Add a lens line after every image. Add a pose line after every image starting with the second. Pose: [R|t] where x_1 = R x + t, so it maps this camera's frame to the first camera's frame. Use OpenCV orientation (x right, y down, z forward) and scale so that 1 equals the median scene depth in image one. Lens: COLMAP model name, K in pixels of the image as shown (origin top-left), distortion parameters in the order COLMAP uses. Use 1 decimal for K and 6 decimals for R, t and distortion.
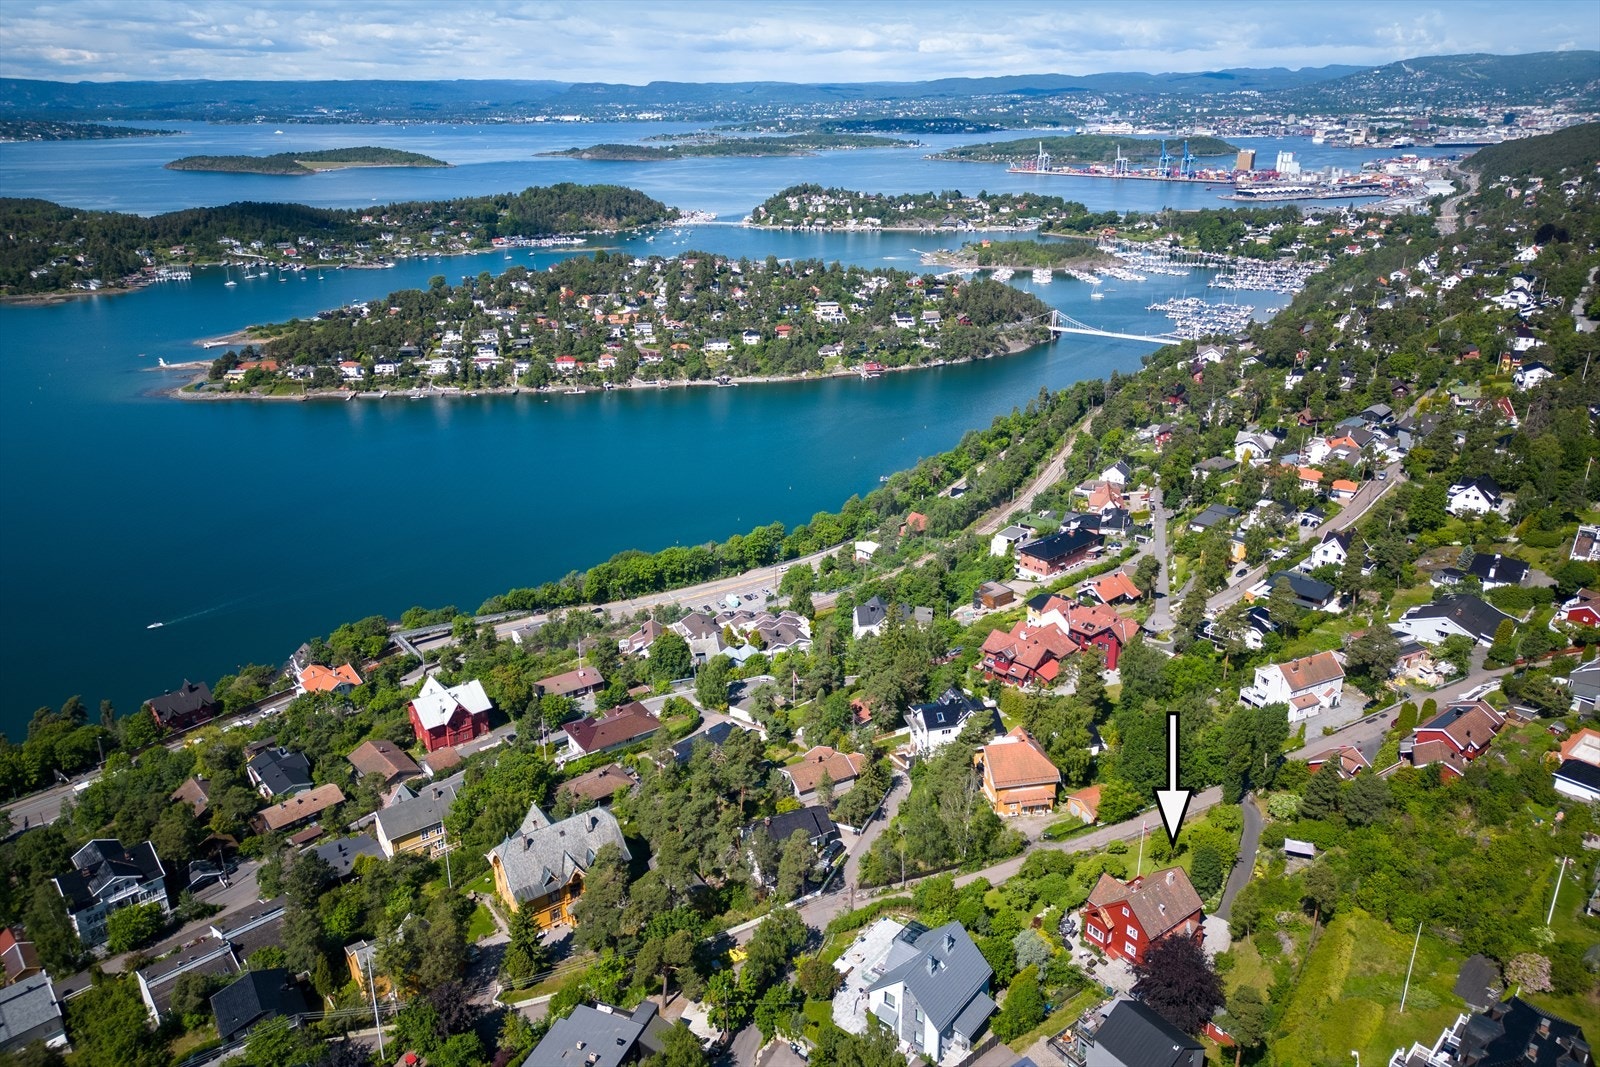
lens RADIAL K [[1081.9, 0, 800.0], [0, 1081.9, 533.5], [0, 0, 1]] dist [0.084202, -0.075638]
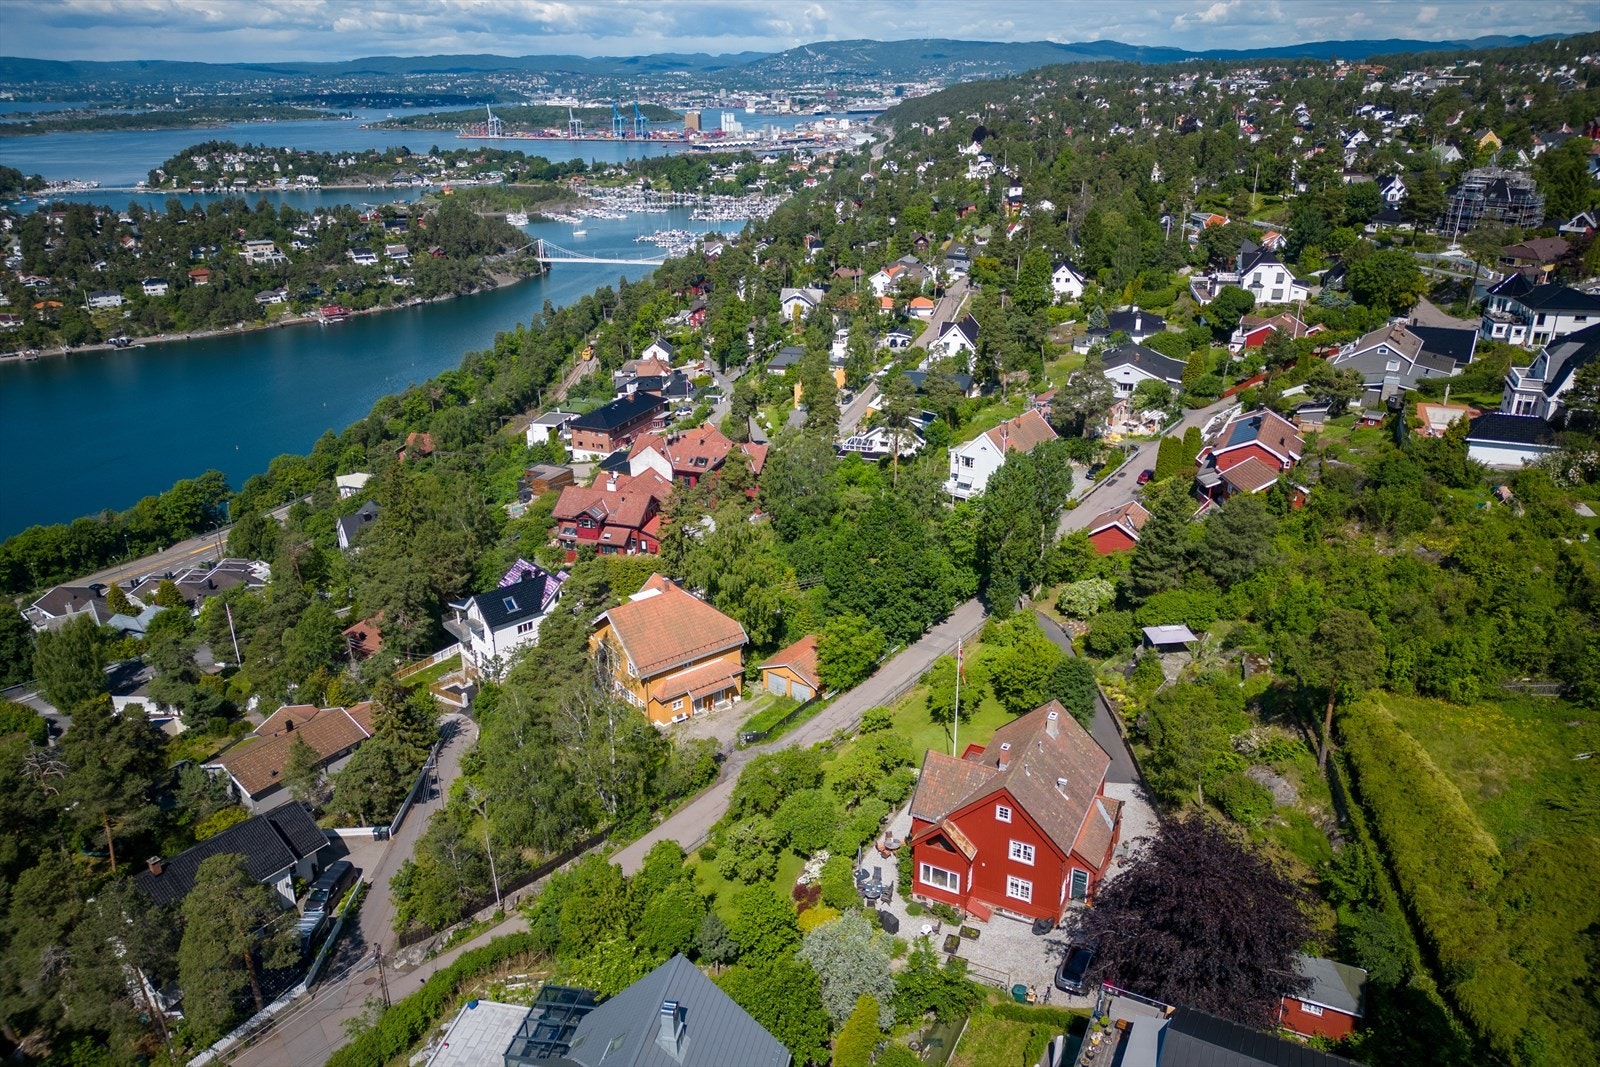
lens RADIAL K [[1081.9, 0, 800.0], [0, 1081.9, 533.5], [0, 0, 1]] dist [0.084202, -0.075638]
pose [[0.893508, -0.159527, 0.419755, 0.007291], [0.155711, 0.986840, 0.043593, 0.031225], [-0.421185, 0.026410, 0.906590, 0.098545]]
